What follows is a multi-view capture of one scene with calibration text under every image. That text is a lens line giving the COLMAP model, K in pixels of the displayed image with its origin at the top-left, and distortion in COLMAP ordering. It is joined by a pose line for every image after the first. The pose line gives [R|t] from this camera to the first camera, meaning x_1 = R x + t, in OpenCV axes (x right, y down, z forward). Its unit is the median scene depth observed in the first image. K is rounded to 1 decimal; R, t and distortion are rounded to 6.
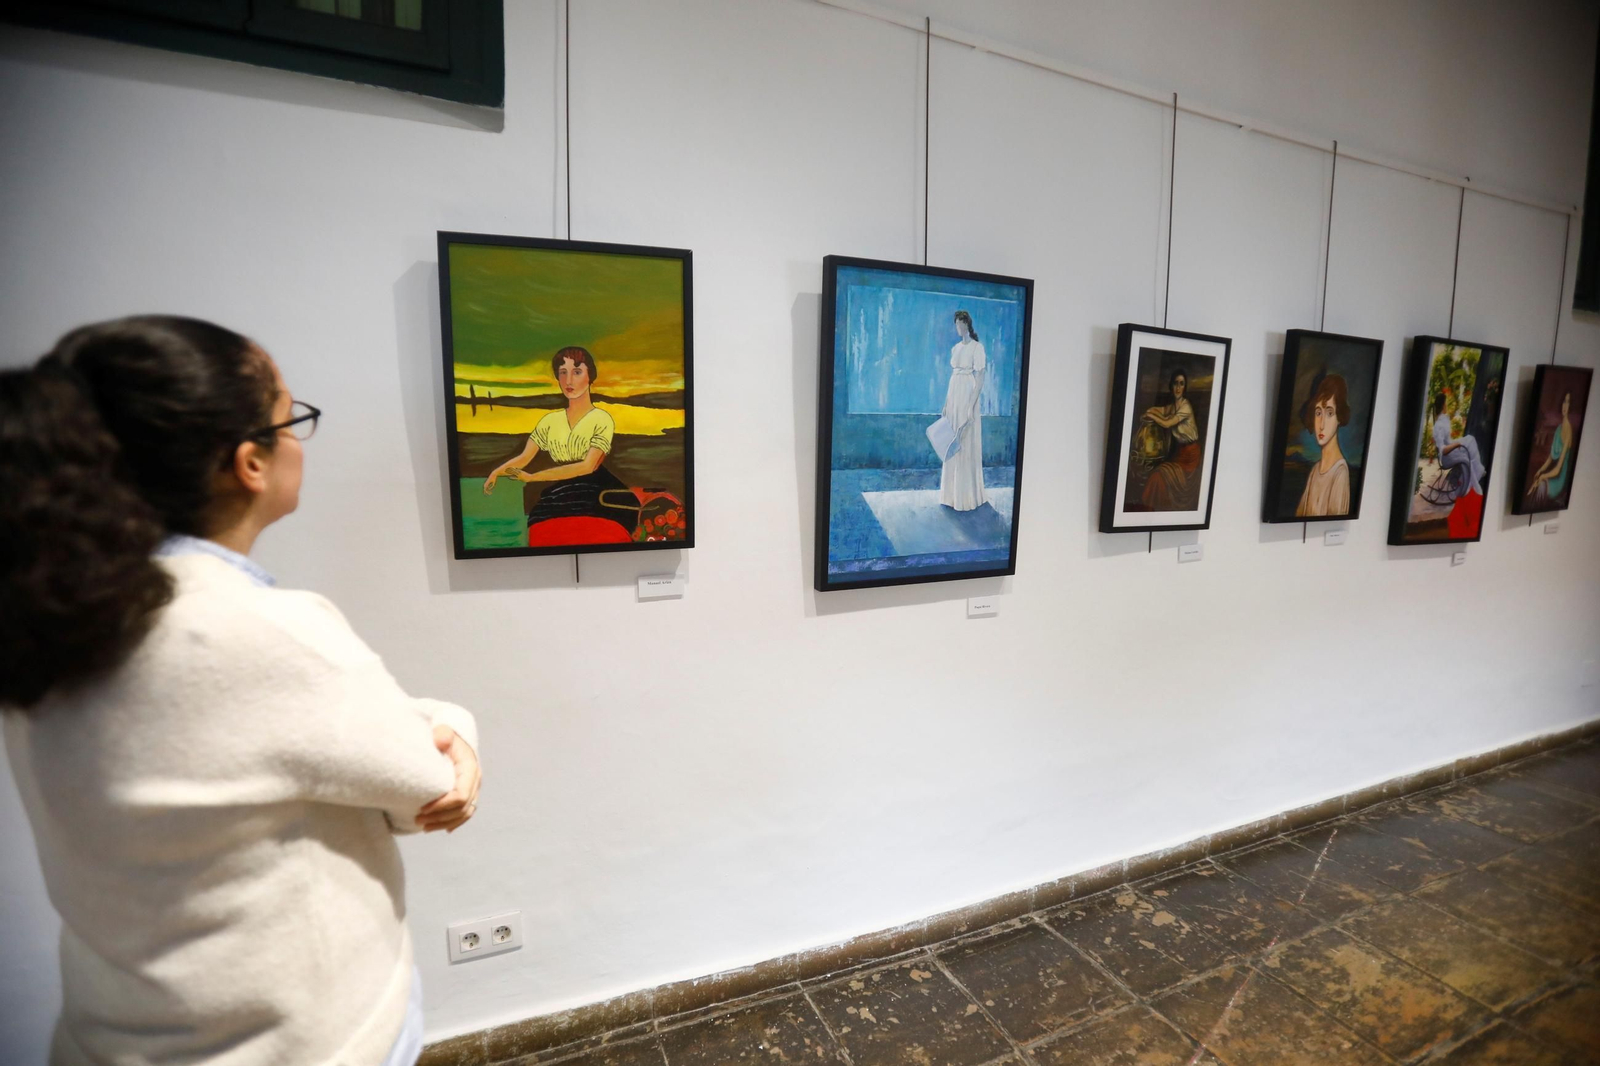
lens RADIAL K [[731.9, 0, 791.2], [0, 731.9, 529.7], [0, 0, 1]] dist [-0.074862, 0.028087]
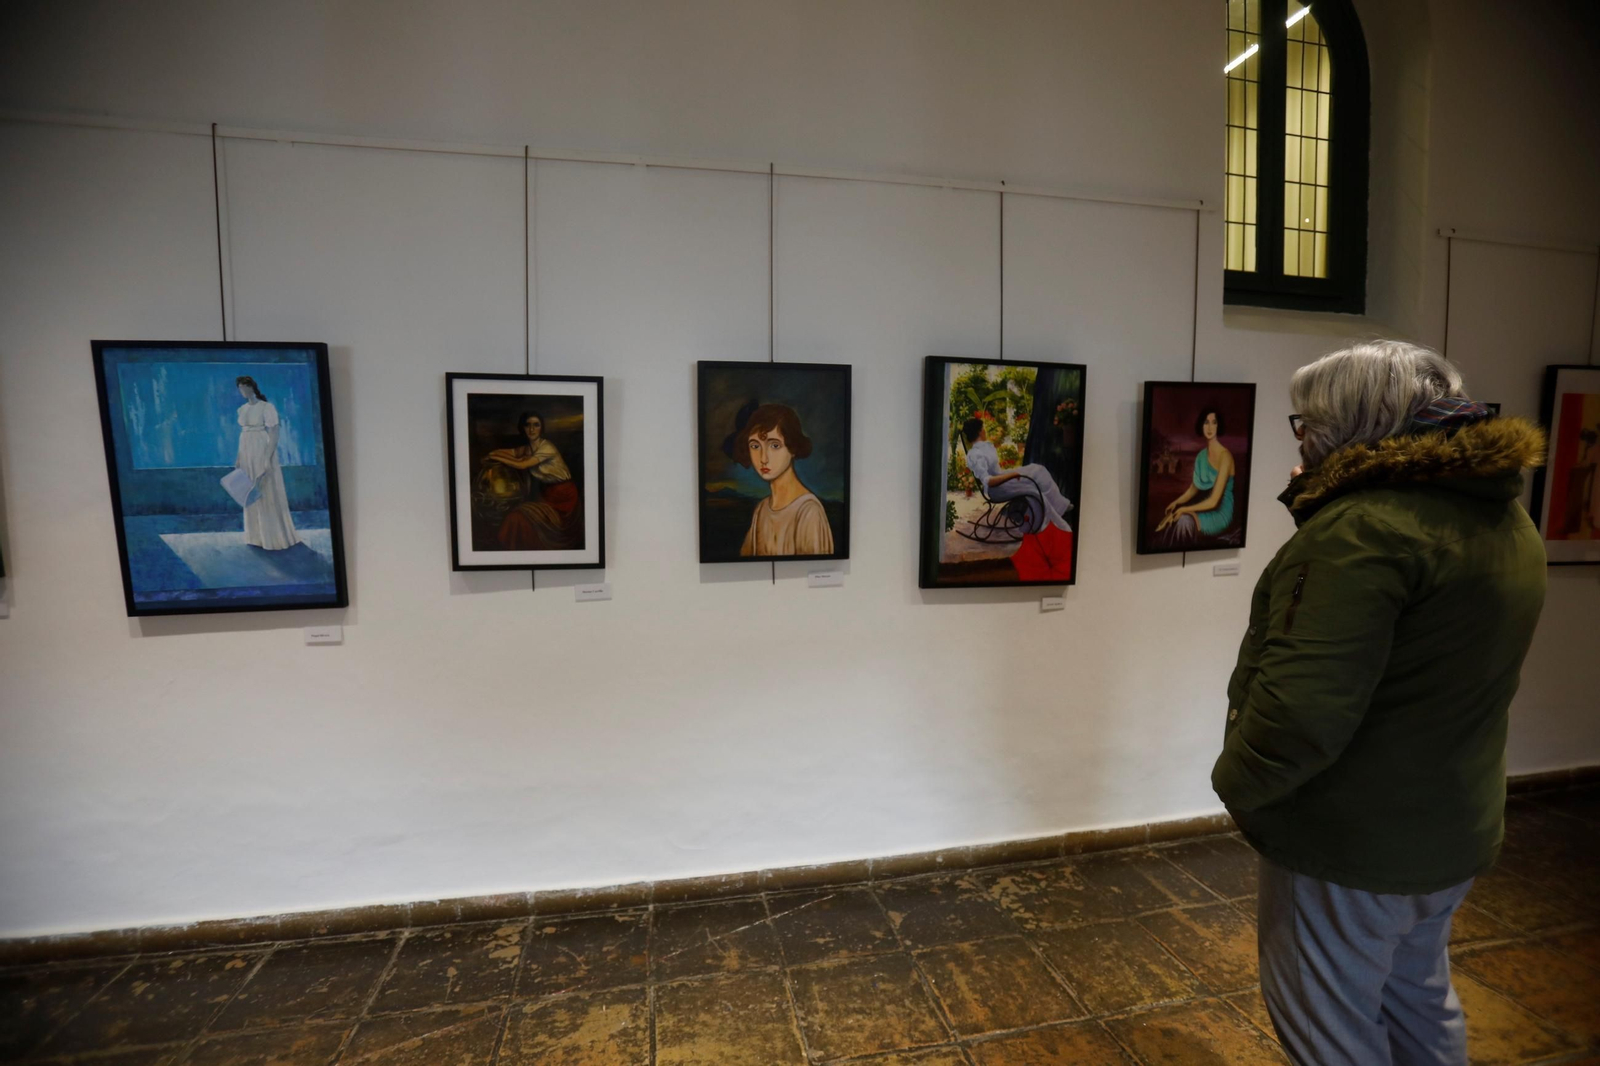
lens RADIAL K [[731.9, 0, 791.4], [0, 731.9, 529.5], [0, 0, 1]] dist [-0.074862, 0.028087]
pose [[0.982564, 0.005014, -0.185857, 1.171657], [-0.010290, 0.999571, -0.027434, -0.033929], [0.185639, 0.028868, 0.982194, 0.063366]]
